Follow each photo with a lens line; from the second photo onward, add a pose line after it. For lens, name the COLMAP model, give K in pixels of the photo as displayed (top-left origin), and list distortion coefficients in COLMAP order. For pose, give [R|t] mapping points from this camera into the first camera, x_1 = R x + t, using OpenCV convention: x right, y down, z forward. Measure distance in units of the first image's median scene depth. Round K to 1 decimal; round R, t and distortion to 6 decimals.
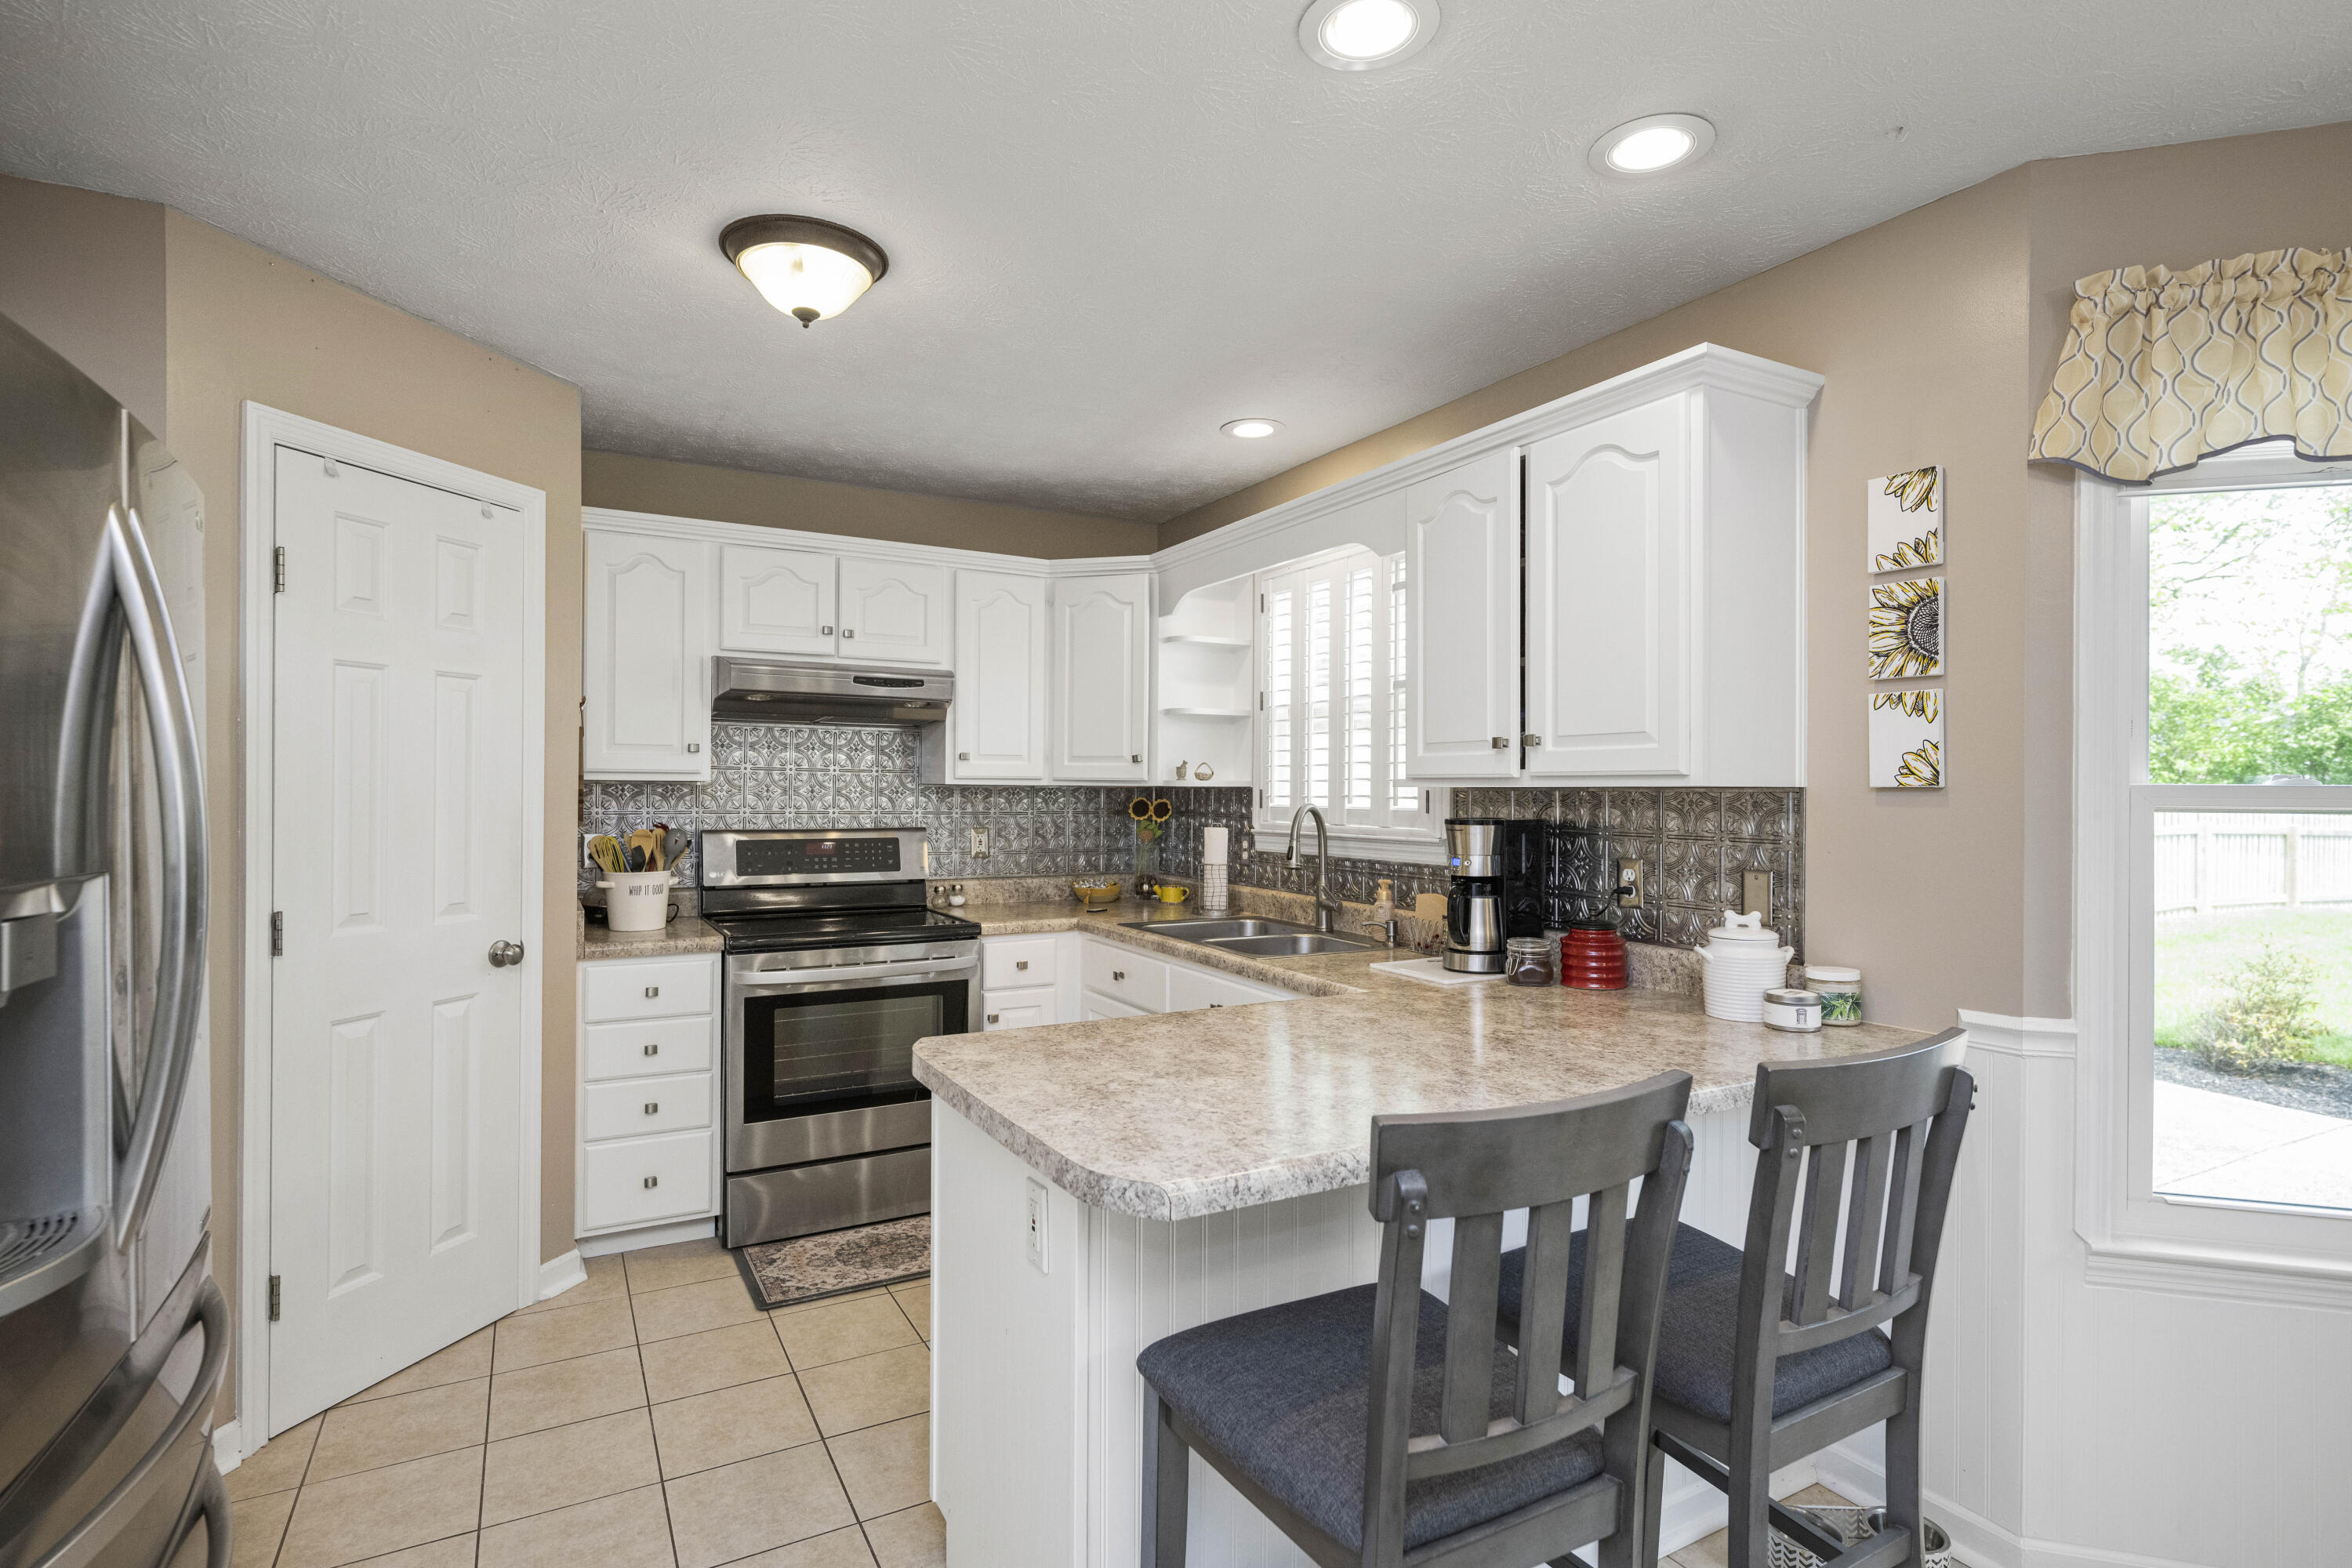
lens RADIAL K [[1168.0, 0, 1171.0], [0, 1168.0, 780.7], [0, 0, 1]] dist [-0.002605, 0.000015]
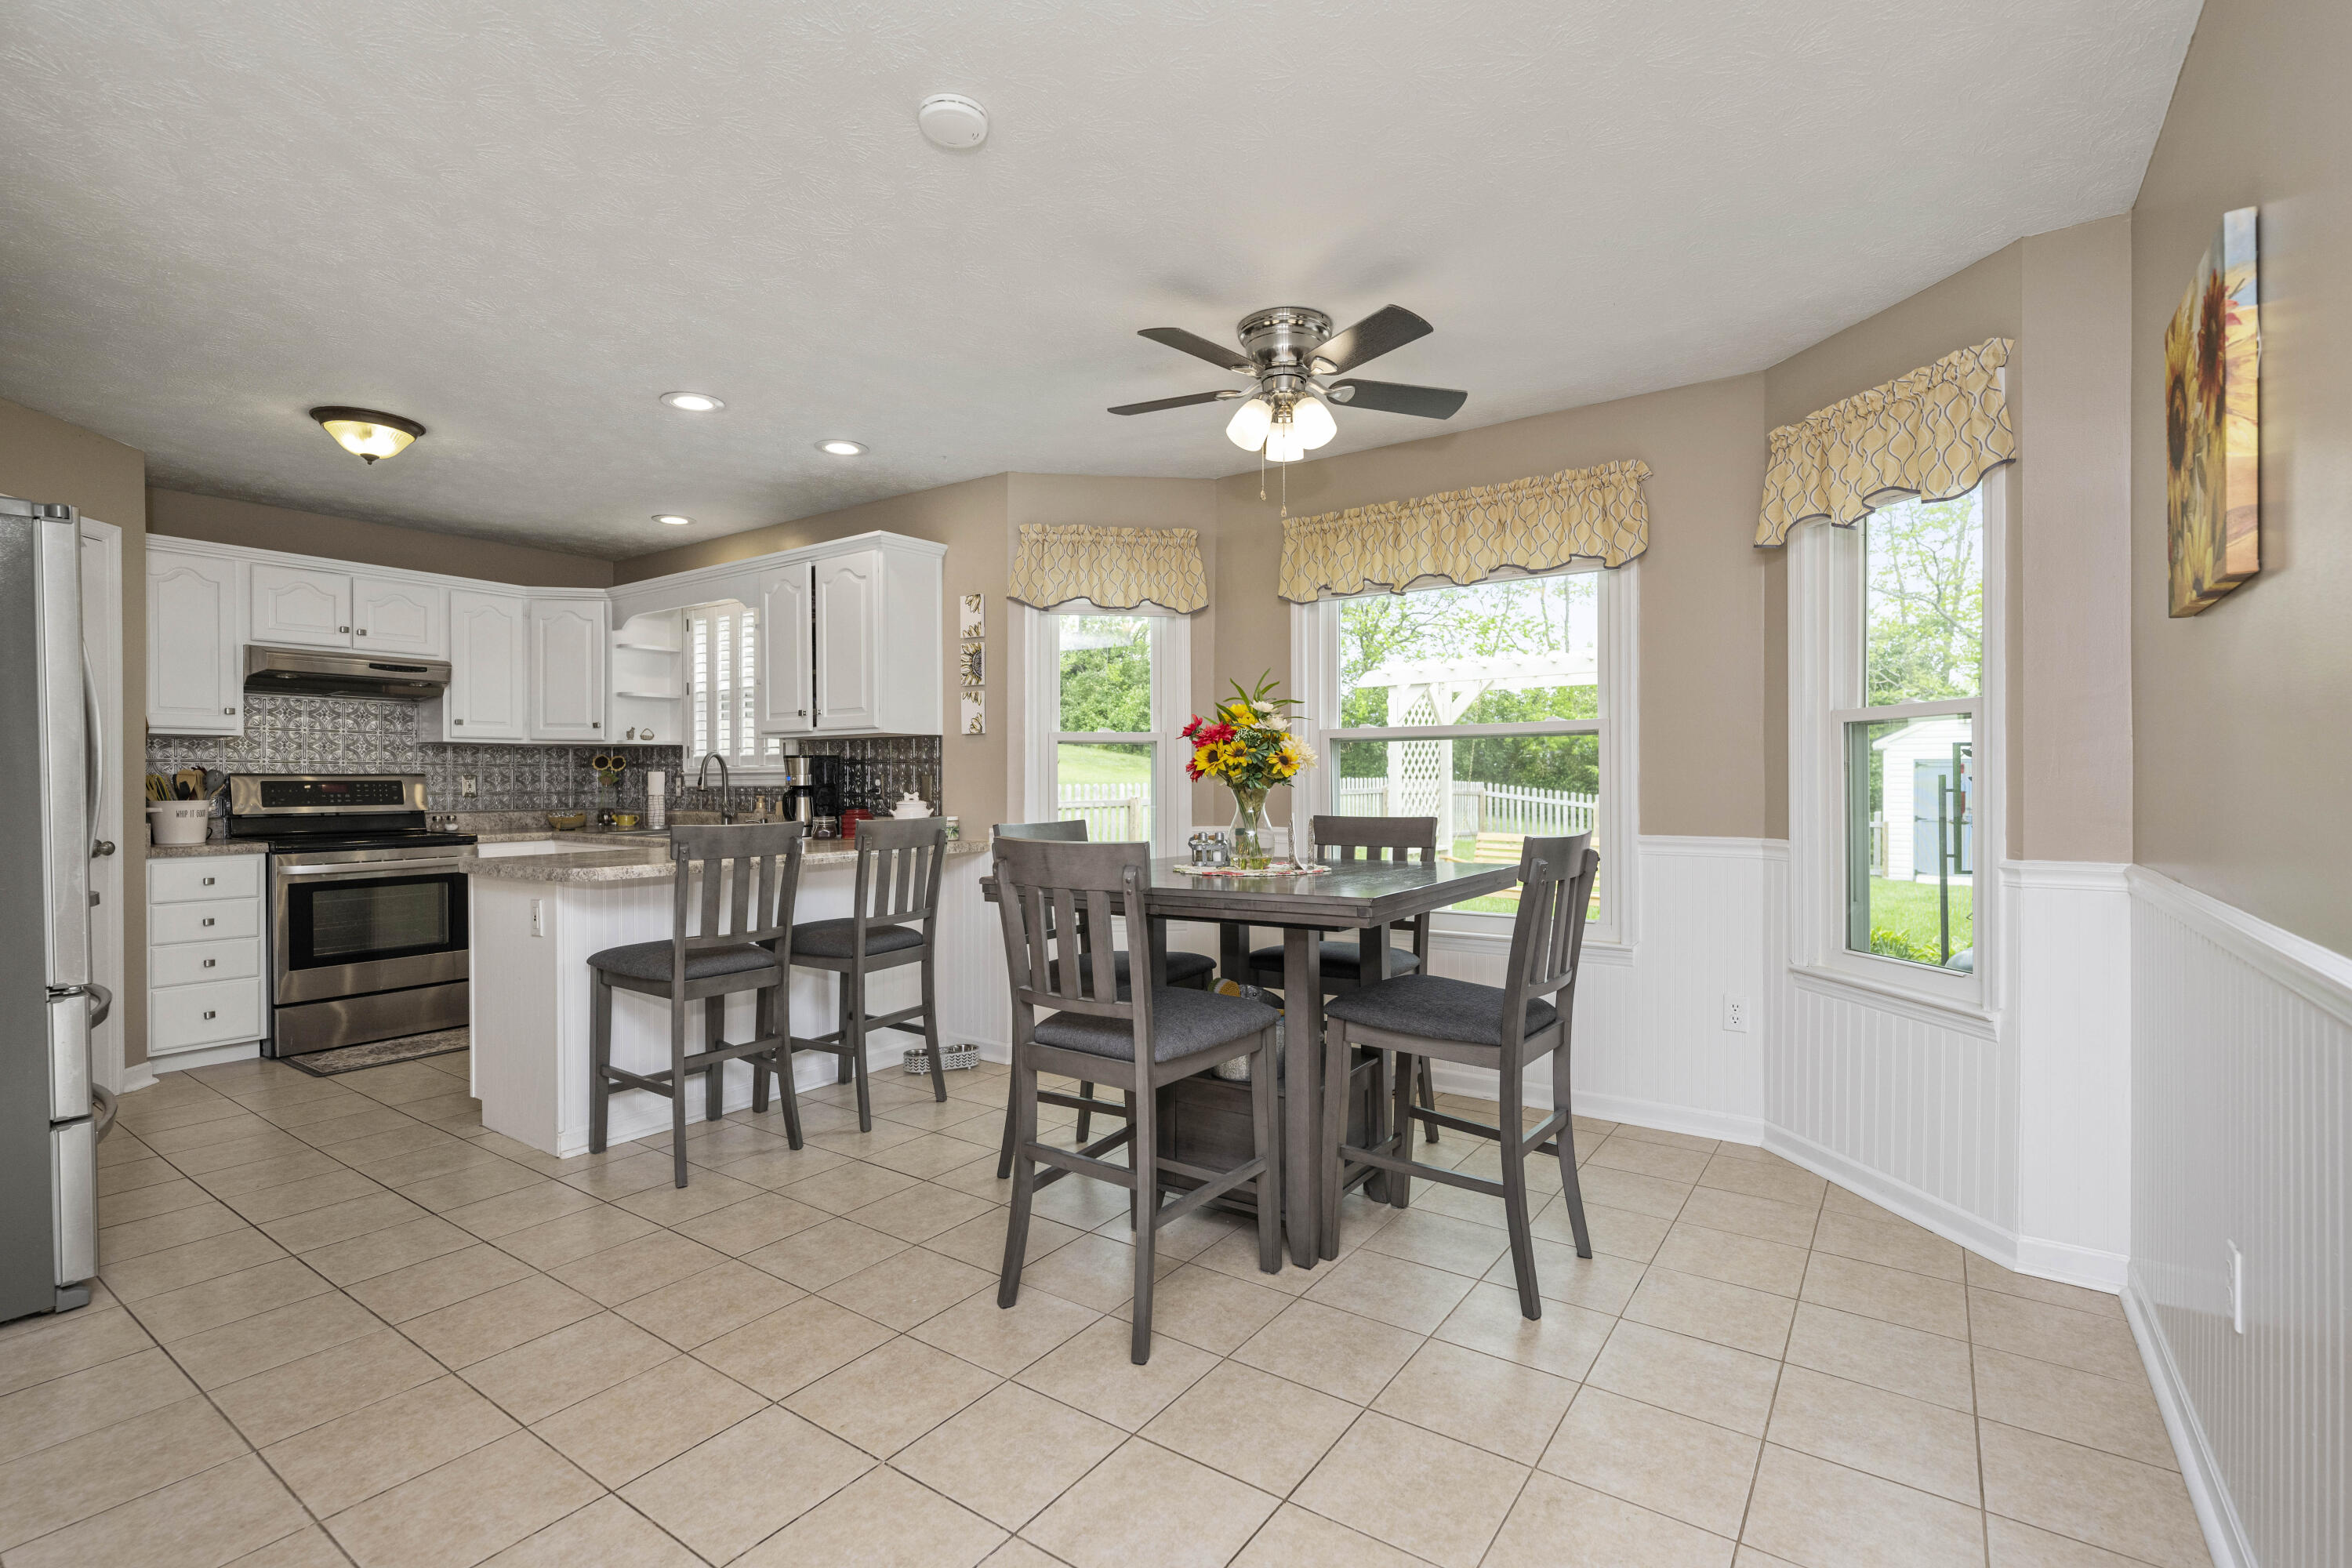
lens RADIAL K [[1082.5, 0, 1179.6], [0, 1082.5, 784.7], [0, 0, 1]] dist [0.001092, -0.000199]
pose [[0.900295, -0.010609, 0.435150, 0.043094], [0.004484, 0.999876, 0.015101, 0.044318], [-0.435256, -0.011644, 0.900231, -0.636693]]
